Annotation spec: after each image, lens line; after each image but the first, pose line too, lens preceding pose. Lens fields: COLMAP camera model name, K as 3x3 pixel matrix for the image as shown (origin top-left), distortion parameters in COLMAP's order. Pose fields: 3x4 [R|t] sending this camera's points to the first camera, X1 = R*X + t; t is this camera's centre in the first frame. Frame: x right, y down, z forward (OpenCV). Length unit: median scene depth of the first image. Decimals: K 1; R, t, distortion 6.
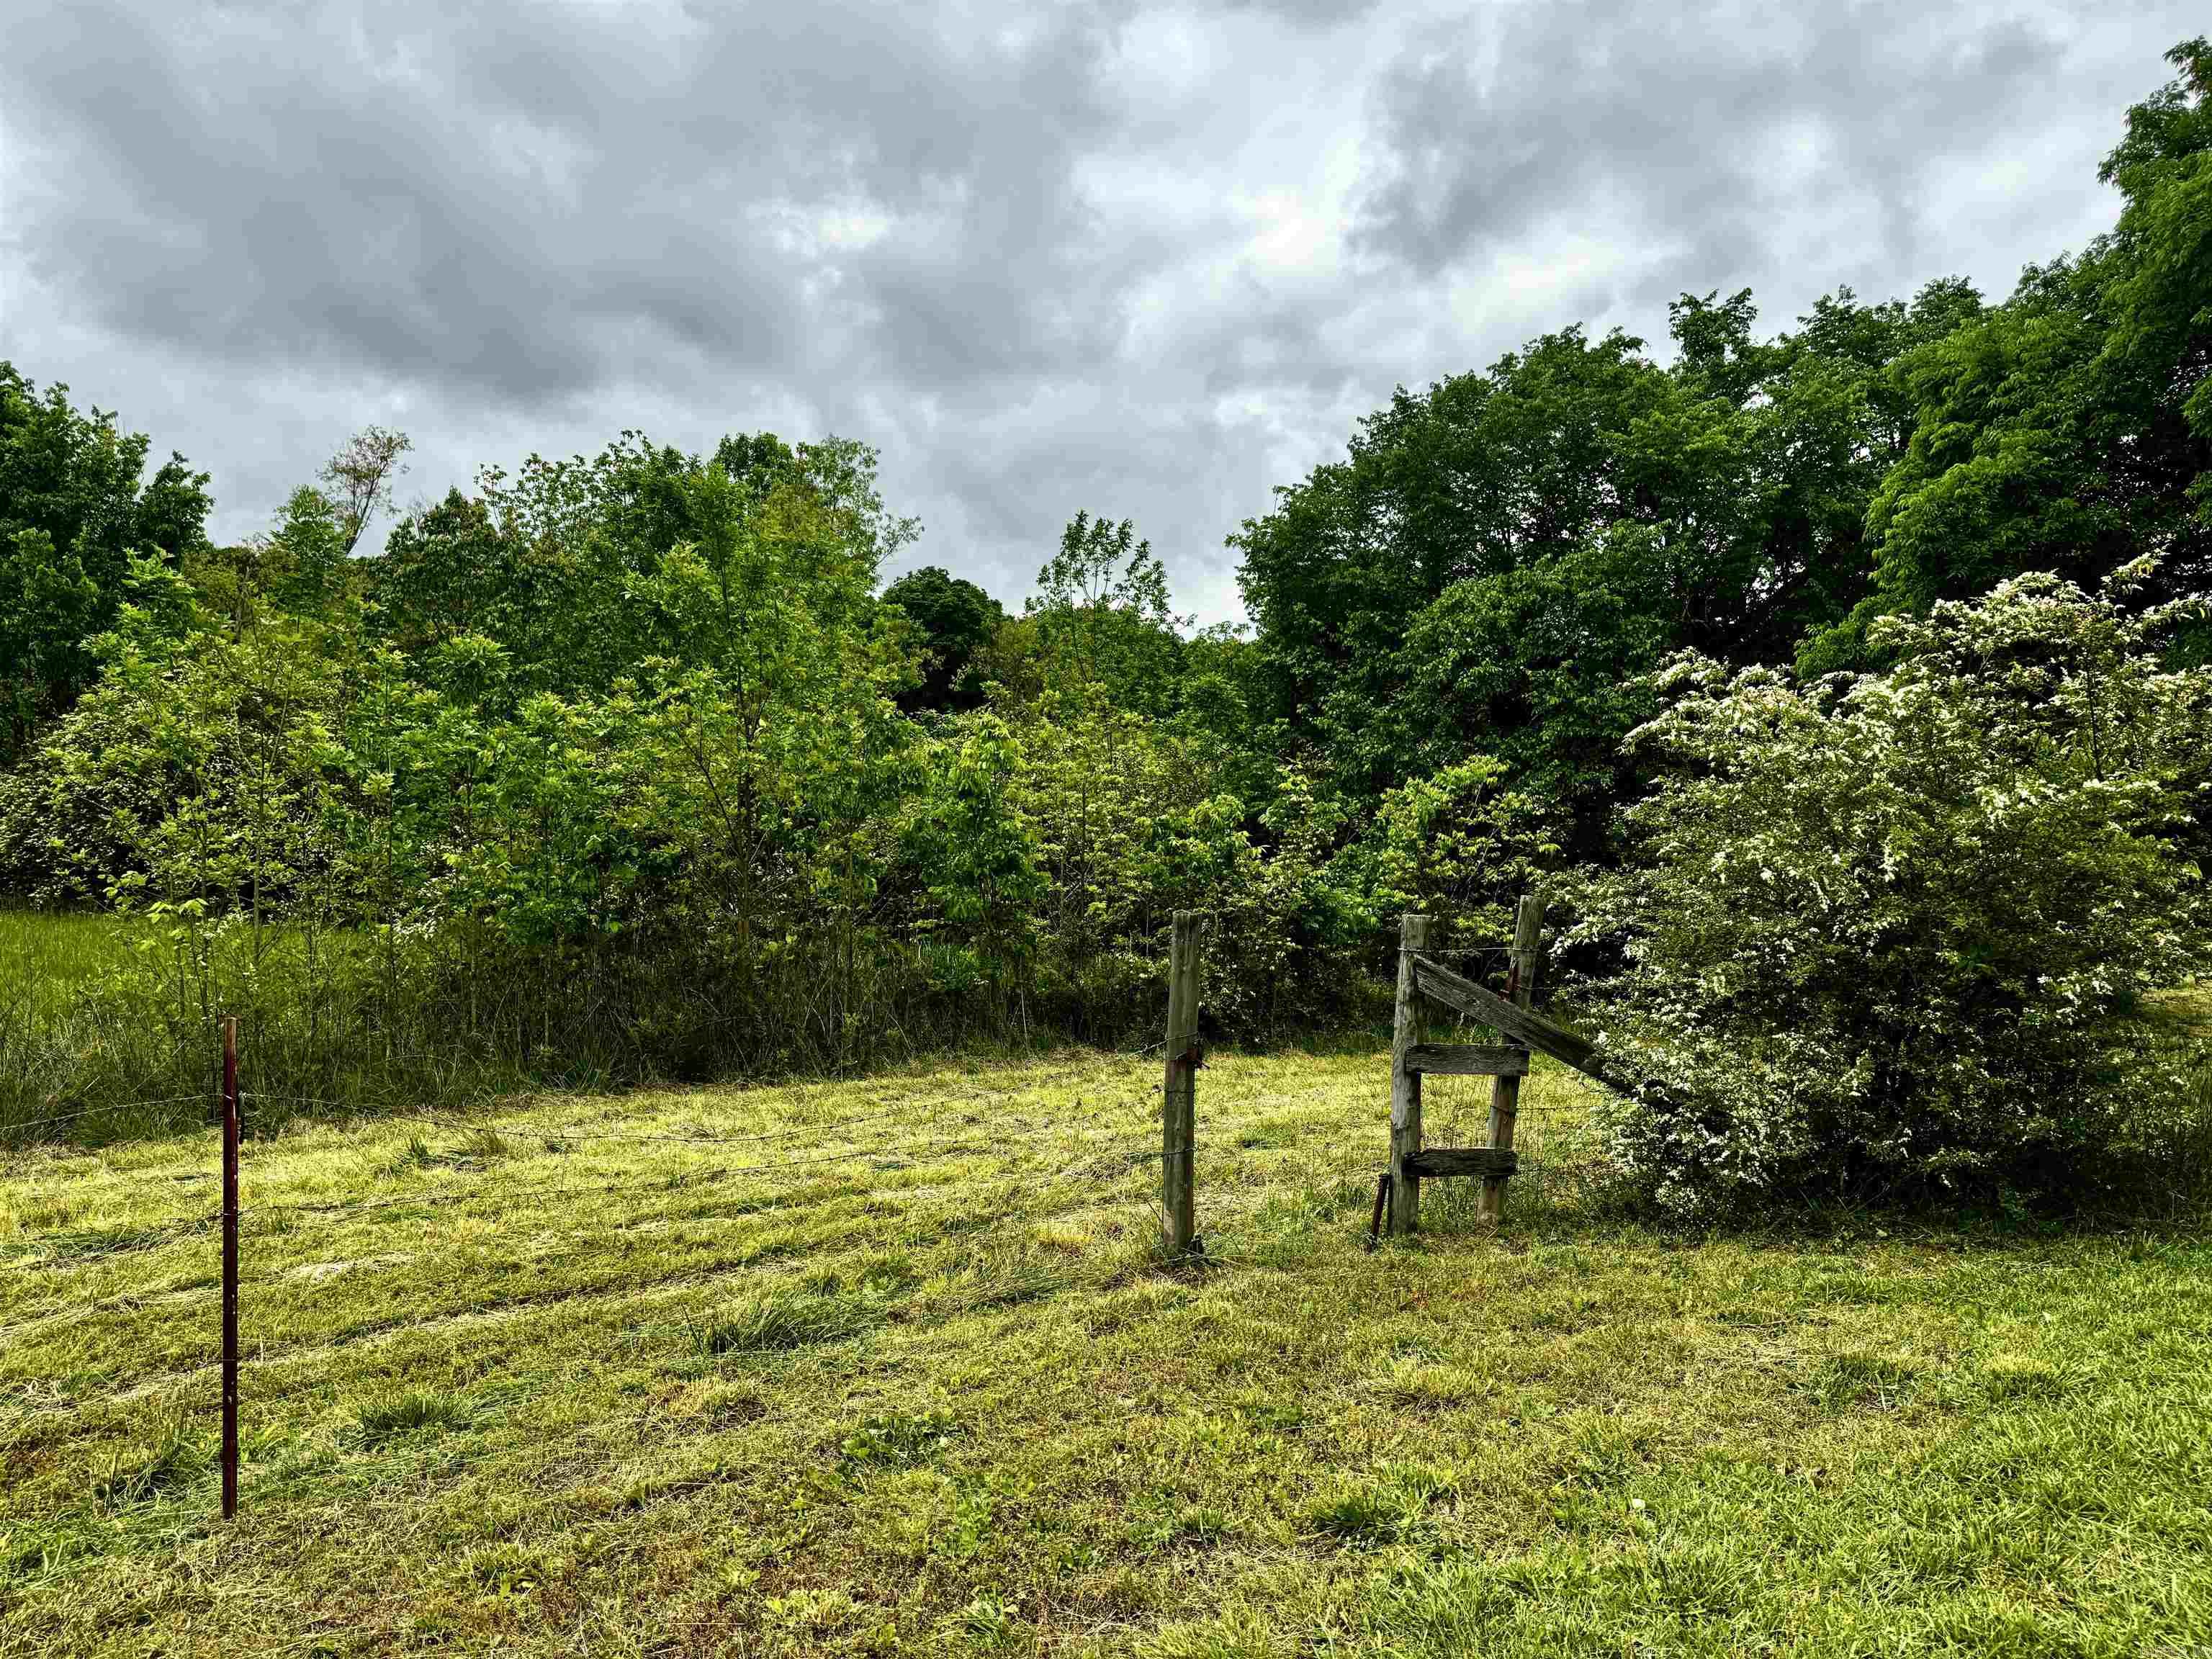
lens RADIAL K [[1538.2, 0, 1106.0], [0, 1538.2, 829.5], [0, 0, 1]] dist [0.115411, -0.196476]
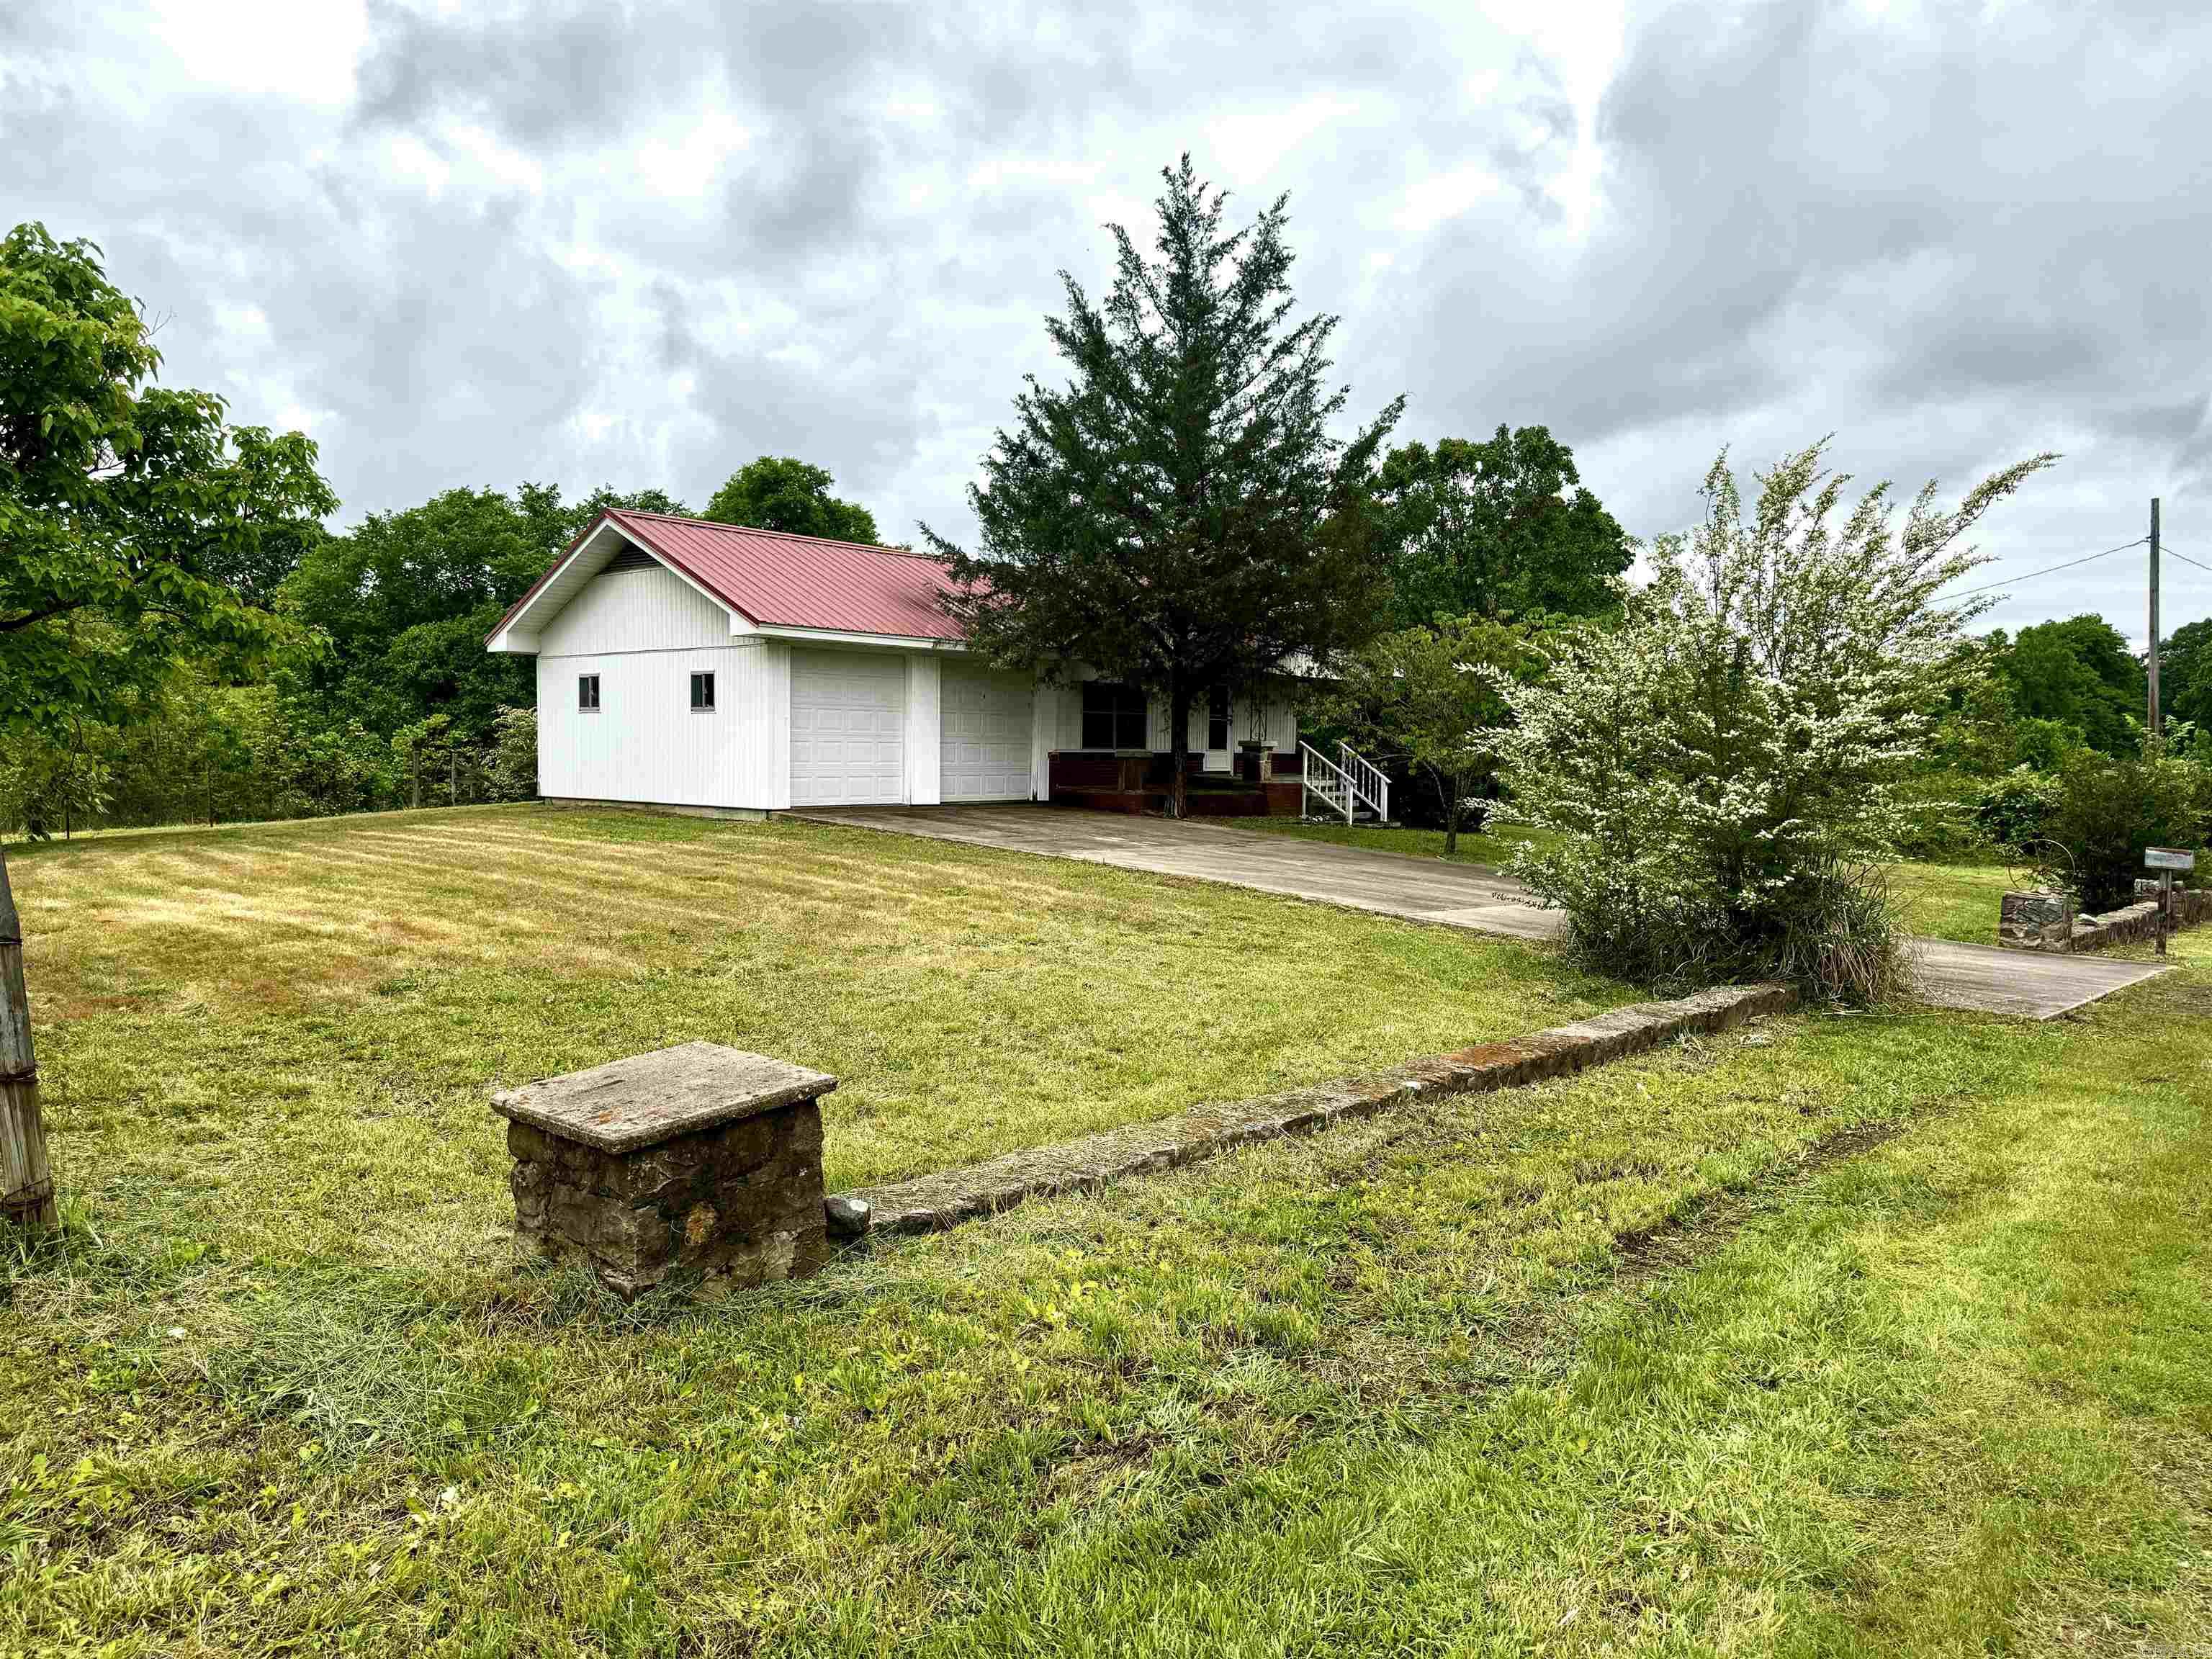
lens RADIAL K [[1538.2, 0, 1106.0], [0, 1538.2, 829.5], [0, 0, 1]] dist [0.115411, -0.196476]
pose [[0.769461, -0.035413, 0.637711, -0.399160], [0.007528, 0.998895, 0.046386, 0.018370], [-0.638649, -0.030892, 0.768878, -1.176231]]
